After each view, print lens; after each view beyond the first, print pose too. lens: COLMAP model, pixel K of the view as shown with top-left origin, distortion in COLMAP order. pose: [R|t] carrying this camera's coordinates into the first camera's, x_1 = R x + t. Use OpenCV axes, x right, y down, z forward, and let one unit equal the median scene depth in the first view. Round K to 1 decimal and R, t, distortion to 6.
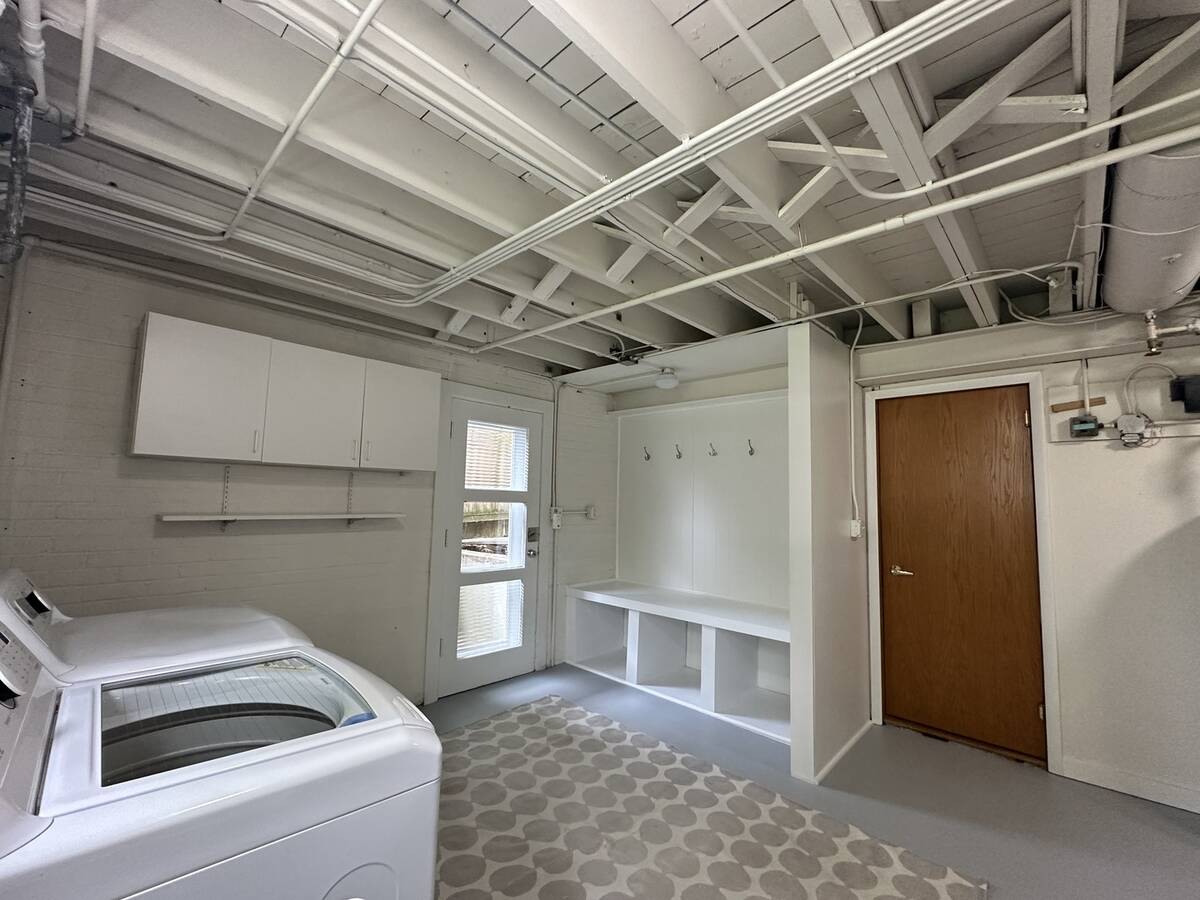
lens RADIAL K [[509.8, 0, 598.9], [0, 509.8, 454.2], [0, 0, 1]] dist [0.000020, -0.000010]
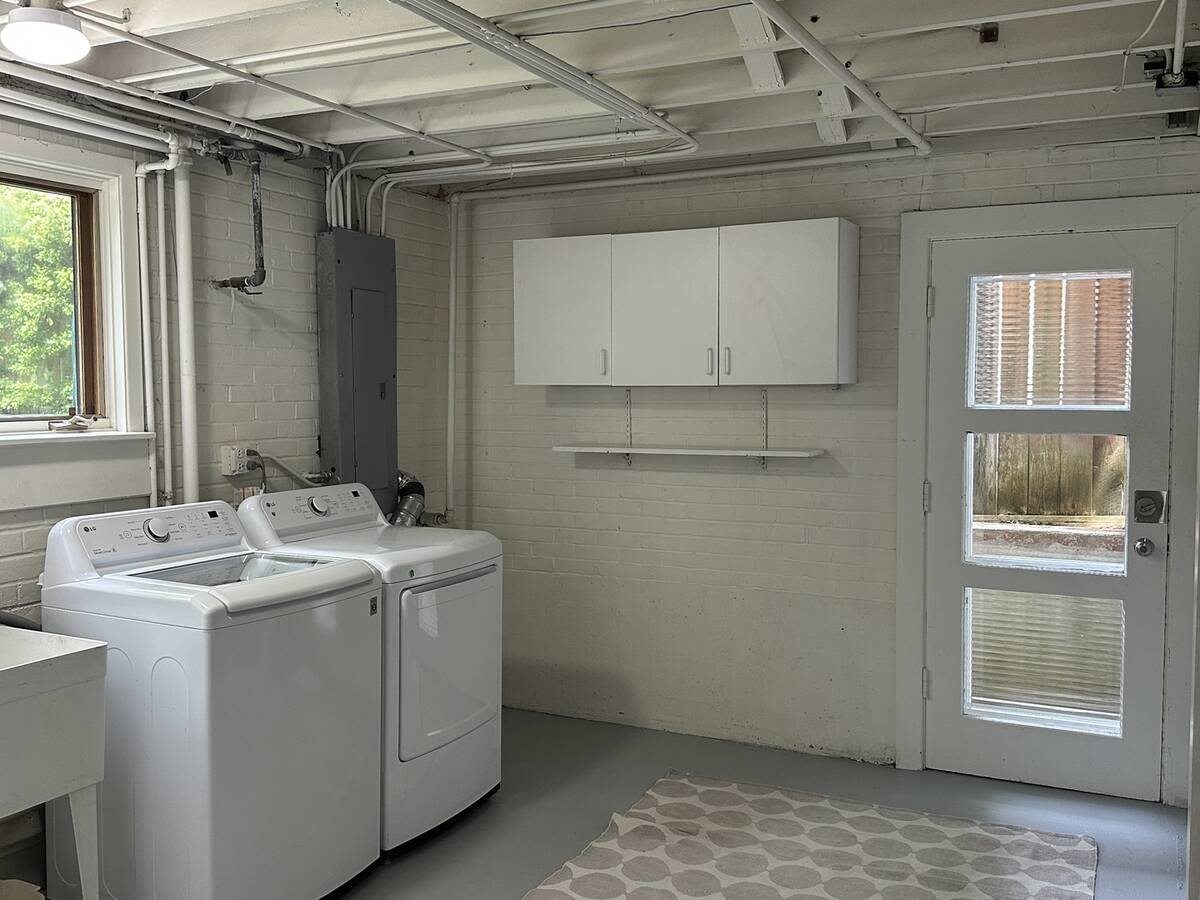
lens RADIAL K [[1157.4, 0, 600.0], [0, 1157.4, 450.0], [0, 0, 1]] dist [-0.002464, -0.009995]
pose [[0.289439, 0.029784, -0.956733, 0.930626], [0.090965, 0.994136, 0.058468, 0.006850], [0.952864, -0.103952, 0.285033, 0.341273]]
